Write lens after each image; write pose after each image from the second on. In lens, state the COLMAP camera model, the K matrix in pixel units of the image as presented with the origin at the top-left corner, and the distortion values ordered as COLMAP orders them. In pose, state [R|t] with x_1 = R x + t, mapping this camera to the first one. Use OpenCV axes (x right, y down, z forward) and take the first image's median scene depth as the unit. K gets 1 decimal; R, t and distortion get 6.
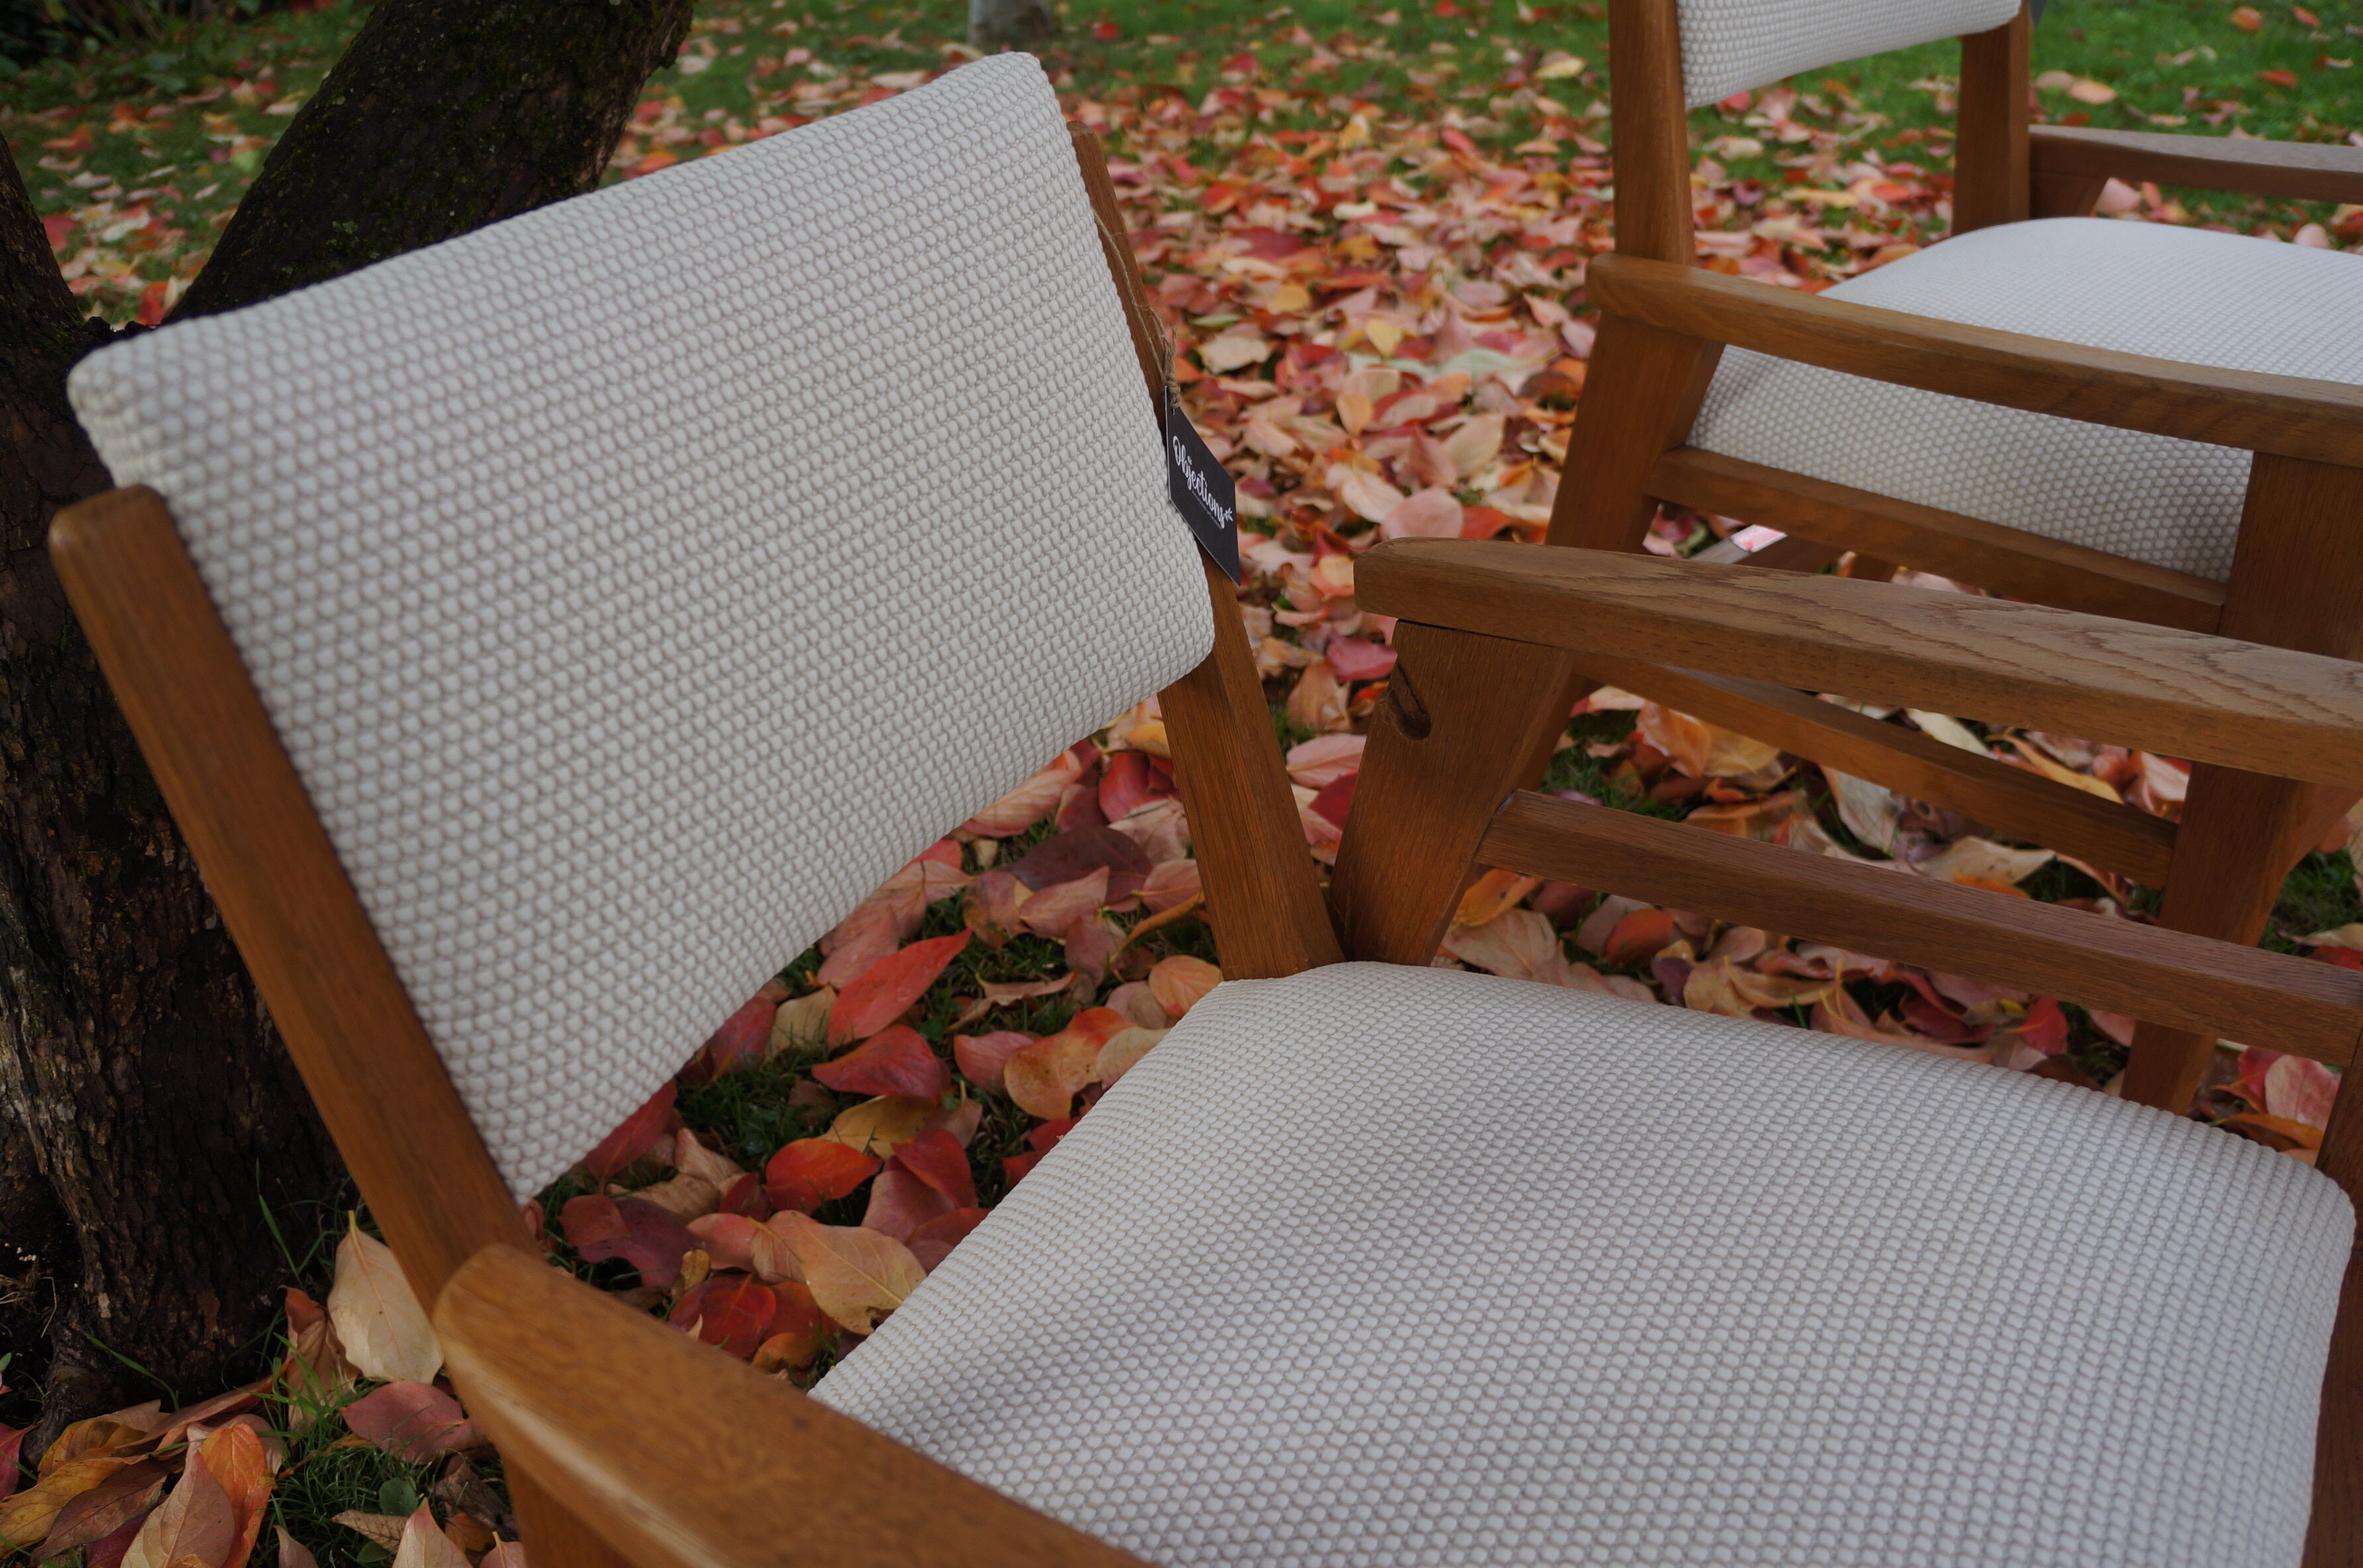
lens RADIAL K [[1813.1, 0, 1178.0], [0, 1813.1, 781.5], [0, 0, 1]] dist [-0.078565, 0.002251]
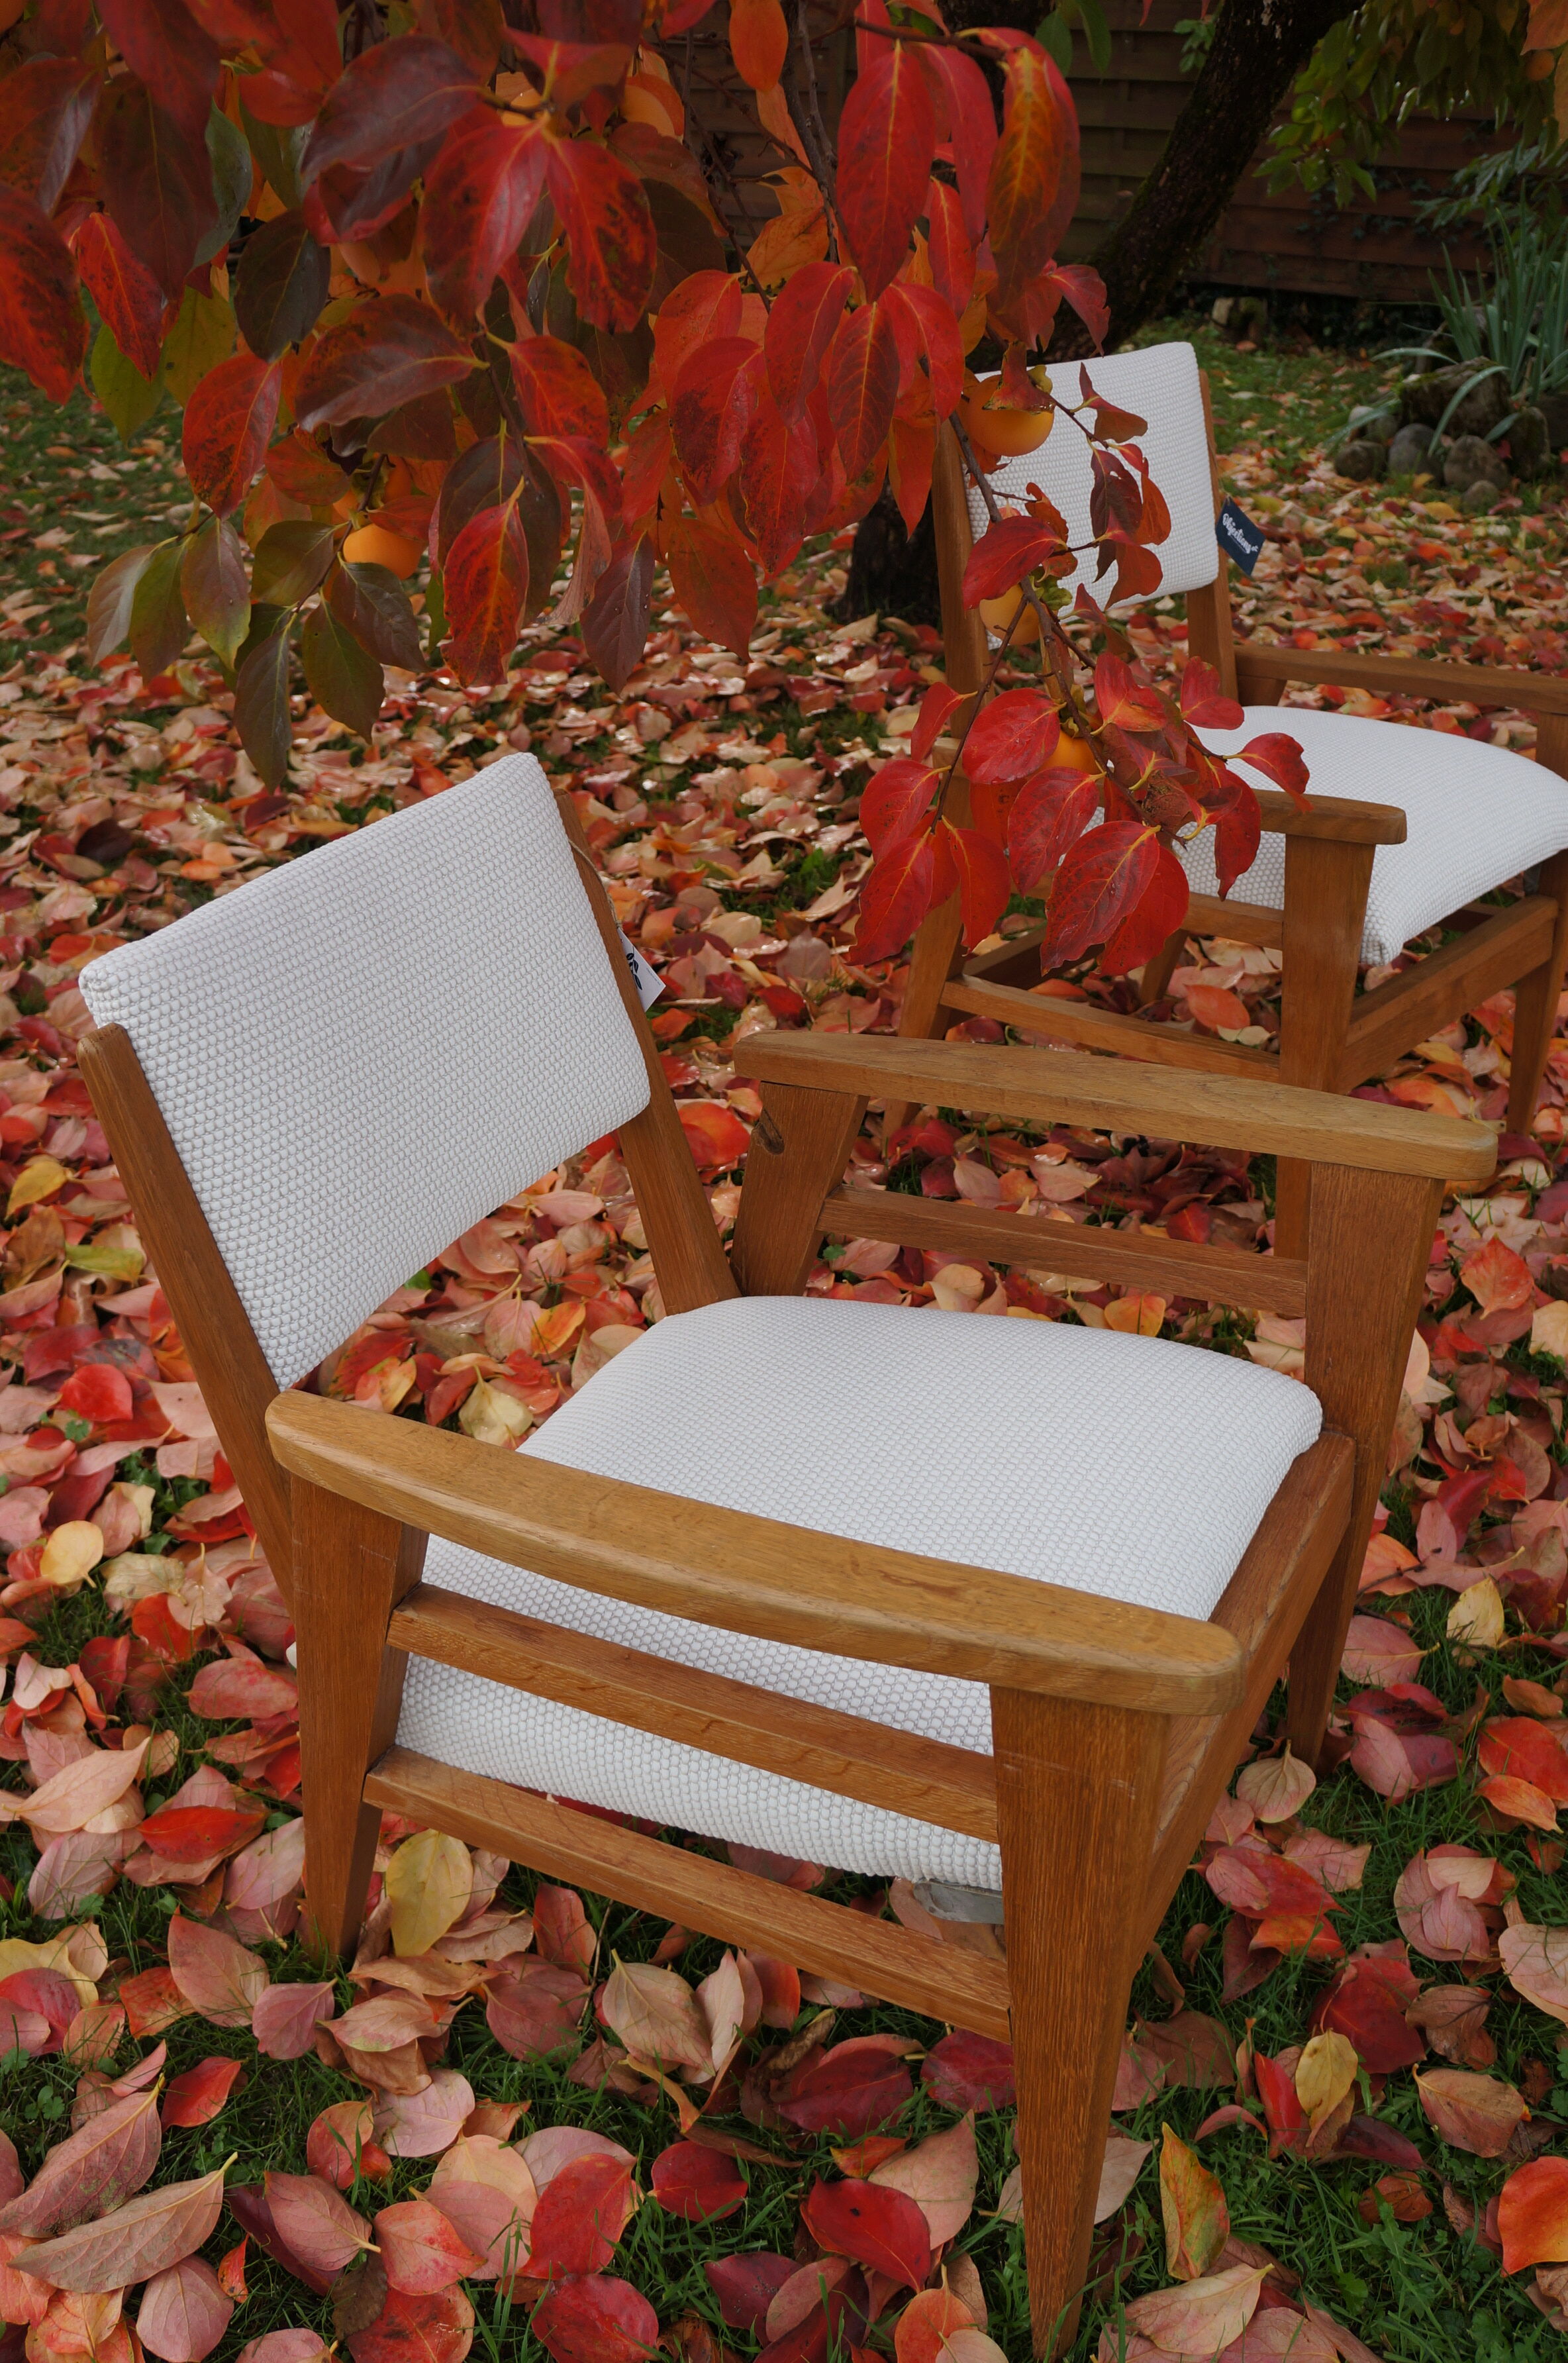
lens RADIAL K [[1877.2, 0, 783.4], [0, 1877.2, 1185.6], [0, 0, 1]] dist [-0.004108, -0.000232]
pose [[0.997918, -0.025187, 0.059367, 0.059123], [0.027829, 0.998639, -0.044115, 0.128239], [-0.058175, 0.045675, 0.997261, -1.123151]]
